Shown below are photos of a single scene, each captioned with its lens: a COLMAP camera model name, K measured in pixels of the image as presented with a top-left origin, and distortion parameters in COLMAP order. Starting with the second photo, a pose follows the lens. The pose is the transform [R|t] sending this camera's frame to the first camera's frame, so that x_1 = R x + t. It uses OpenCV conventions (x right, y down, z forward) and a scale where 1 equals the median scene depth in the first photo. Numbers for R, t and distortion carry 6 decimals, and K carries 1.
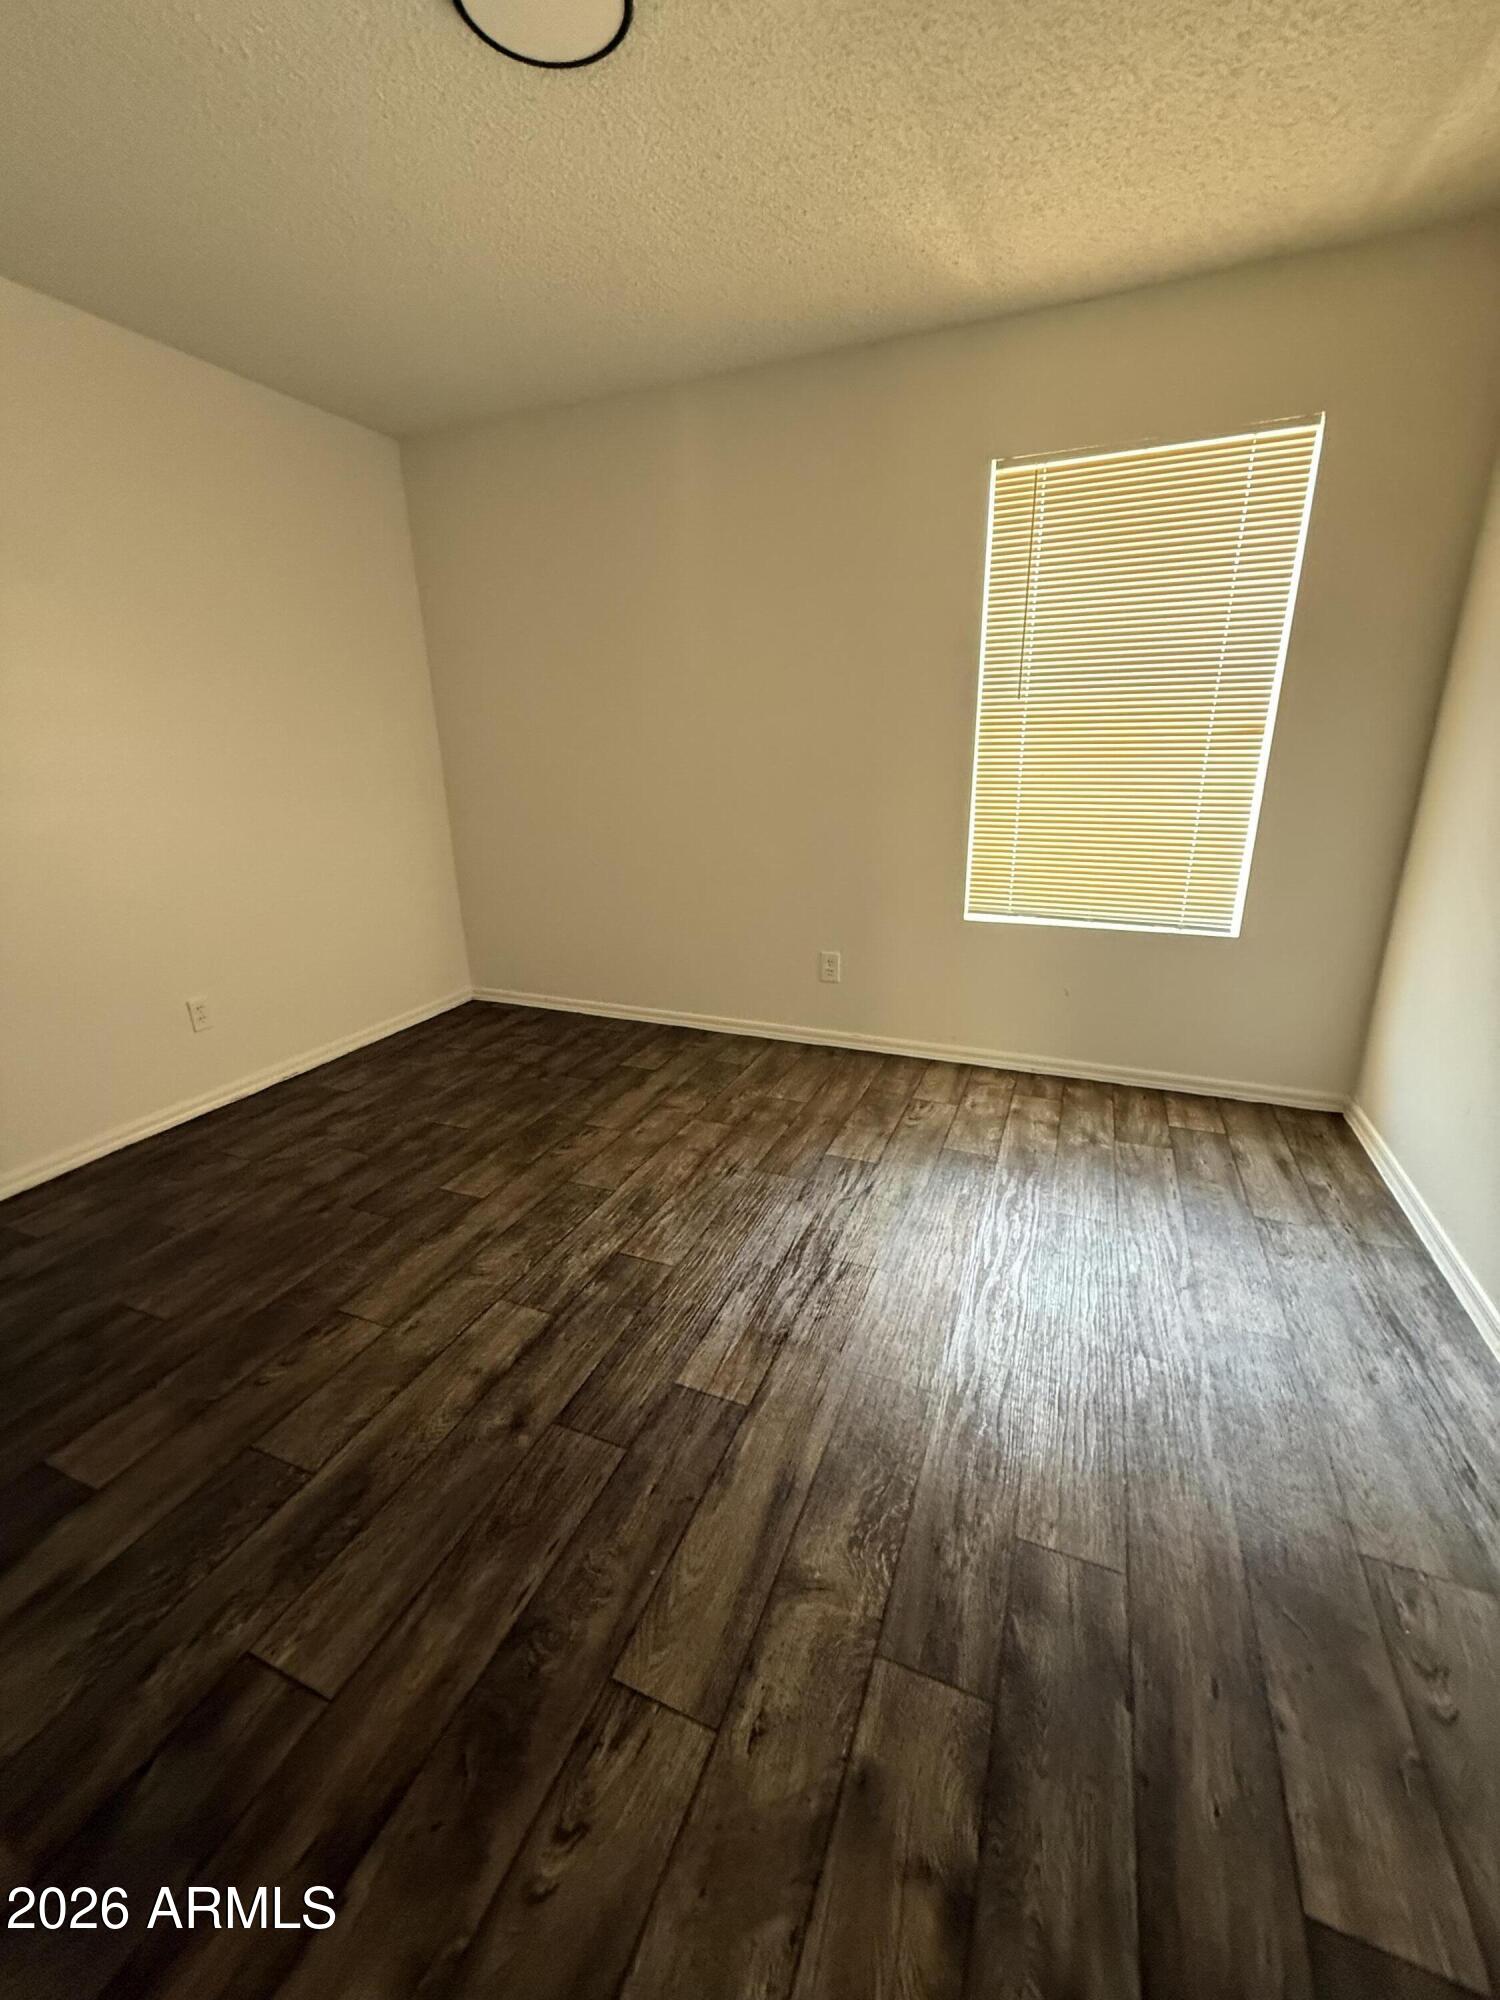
lens RADIAL K [[801.4, 0, 761.2], [0, 801.4, 993.4], [0, 0, 1]] dist [0.008703, -0.000711]
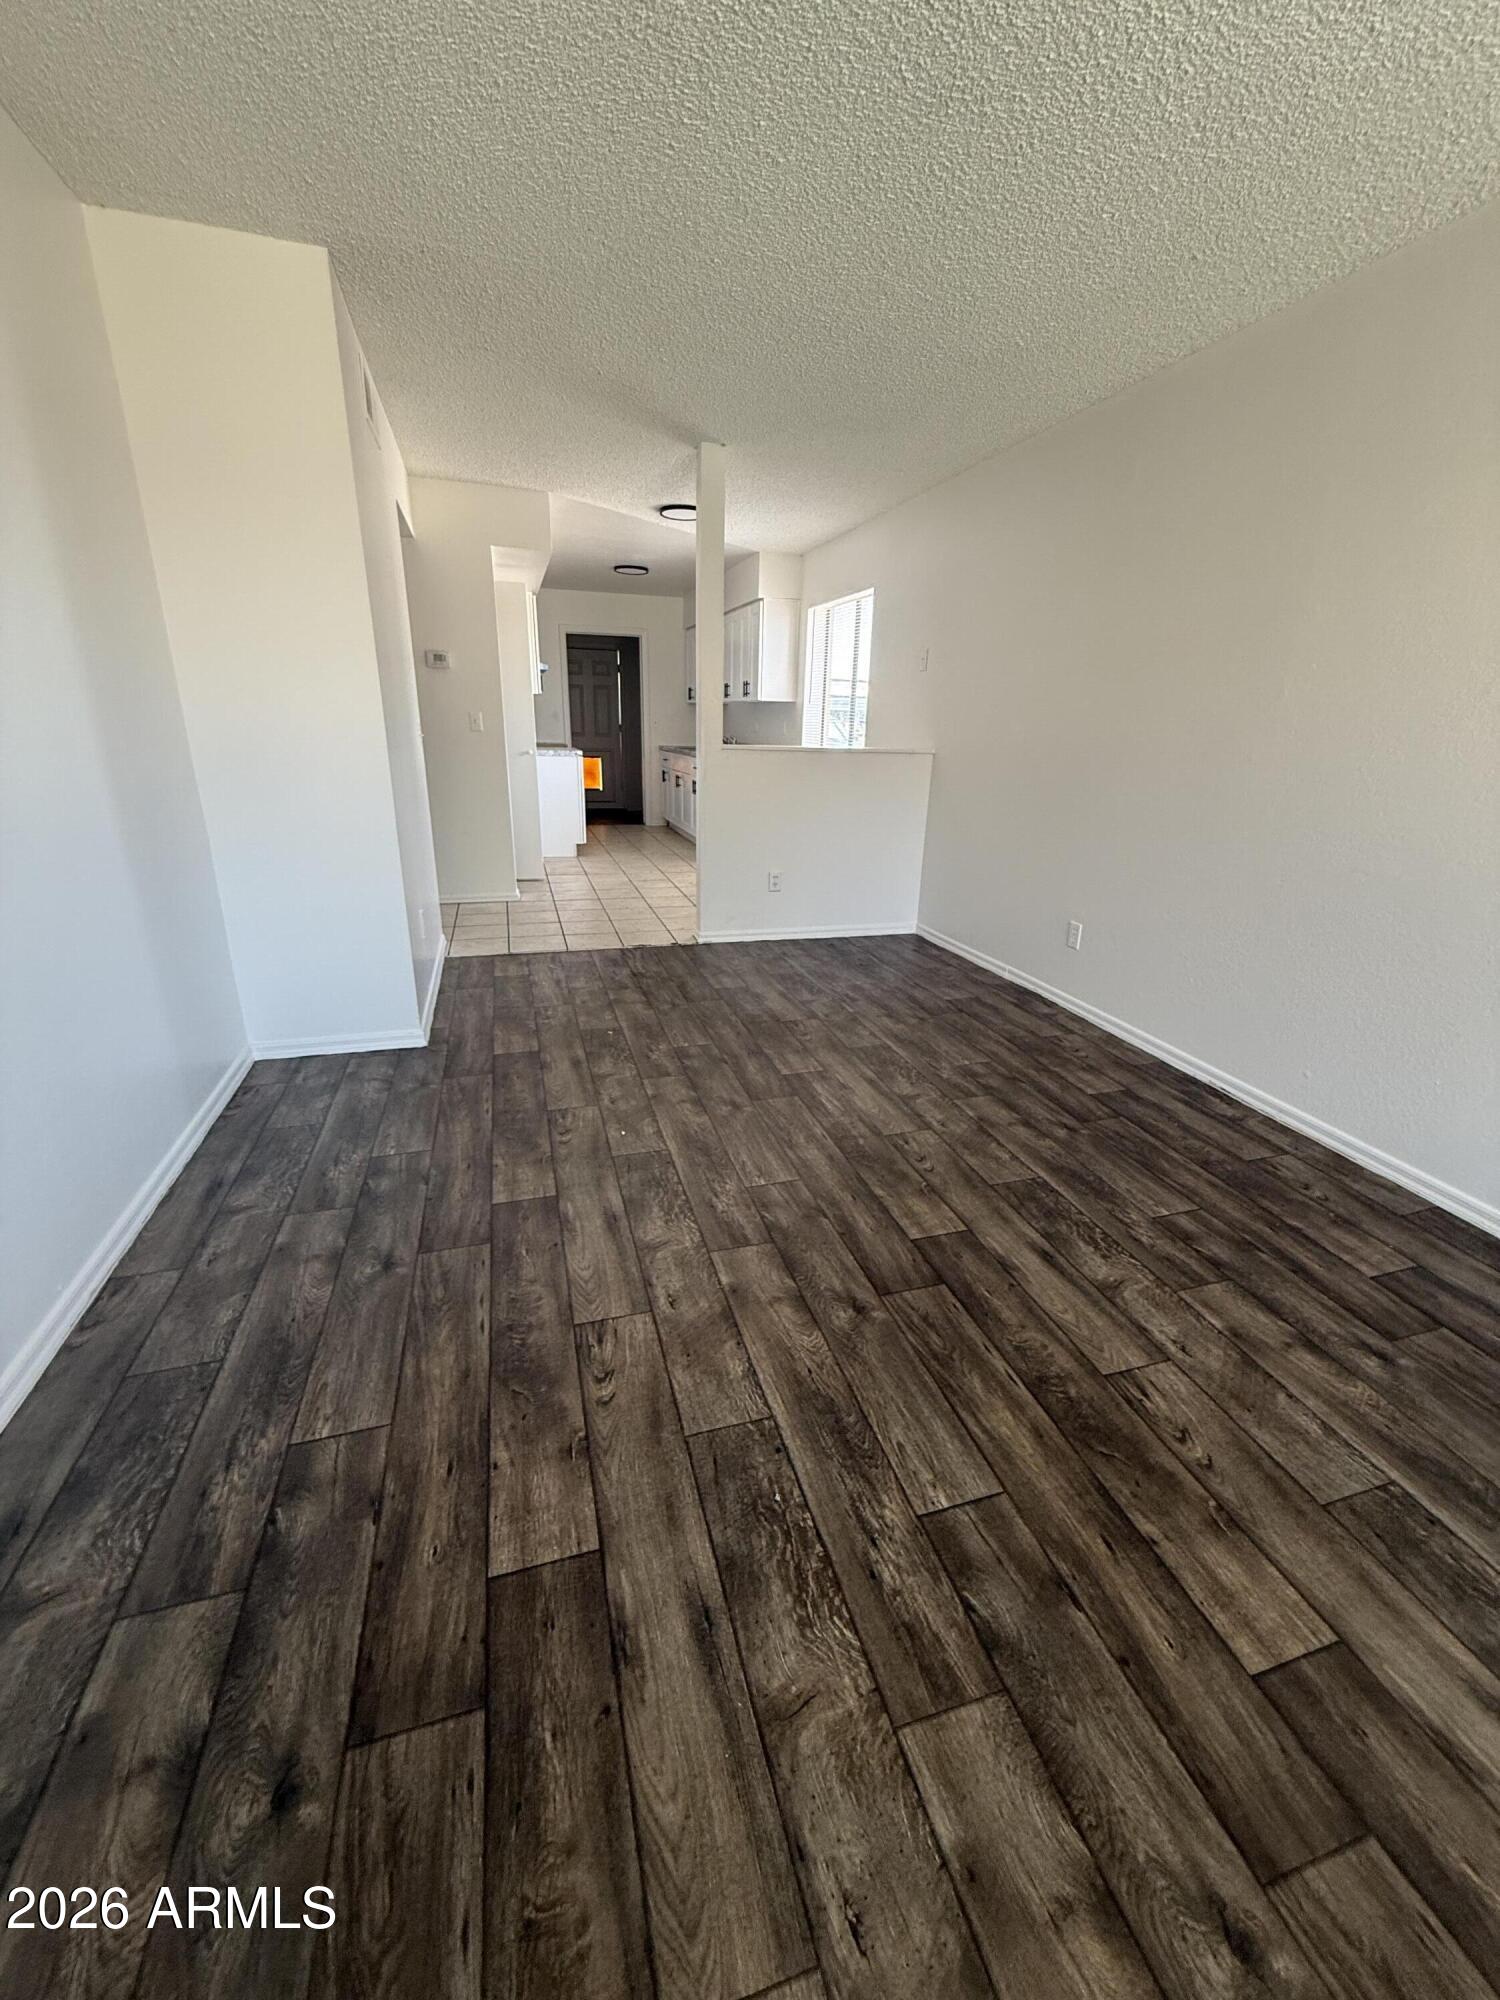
lens RADIAL K [[784.4, 0, 750.0], [0, 784.4, 1000.0], [0, 0, 1]] dist [0.006244, -0.001075]
pose [[0.775859, -0.174664, 0.606247, -0.377796], [0.149815, 0.984434, 0.091893, -0.104213], [-0.612861, 0.019529, 0.789950, 0.364798]]
